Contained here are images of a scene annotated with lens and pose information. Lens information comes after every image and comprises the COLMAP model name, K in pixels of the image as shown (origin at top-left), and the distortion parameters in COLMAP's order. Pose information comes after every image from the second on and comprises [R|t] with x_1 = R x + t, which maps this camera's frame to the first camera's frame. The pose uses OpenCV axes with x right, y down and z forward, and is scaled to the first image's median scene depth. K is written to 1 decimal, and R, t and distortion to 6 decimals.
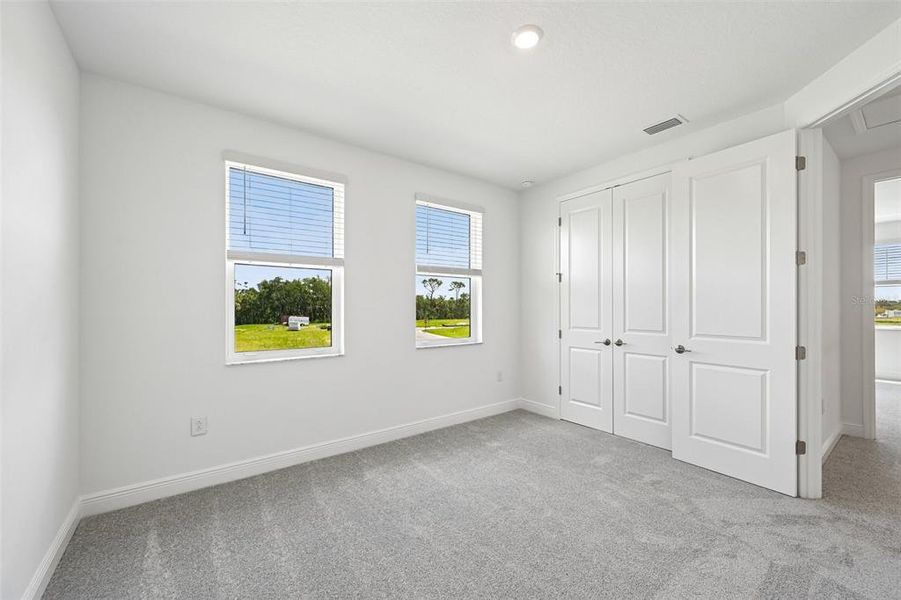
lens RADIAL K [[357.1, 0, 450.5], [0, 357.1, 300.0], [0, 0, 1]] dist [-0.000035, 0.000059]
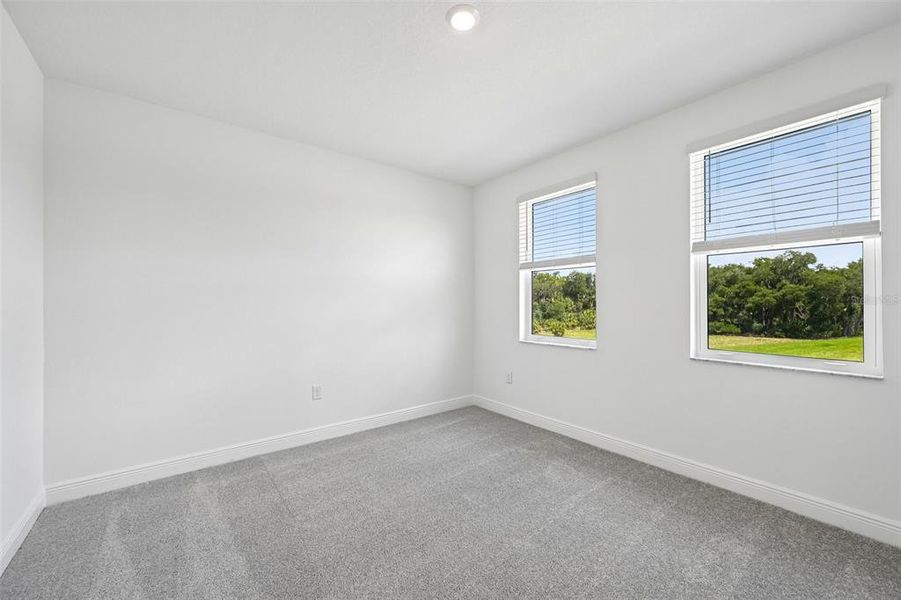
lens RADIAL K [[357.1, 0, 450.5], [0, 357.1, 300.0], [0, 0, 1]] dist [-0.000035, 0.000059]
pose [[0.028950, -0.001037, -0.999580, 0.613041], [0.026930, 0.999637, -0.000257, 0.002019], [0.999218, -0.026911, 0.028967, 0.494966]]
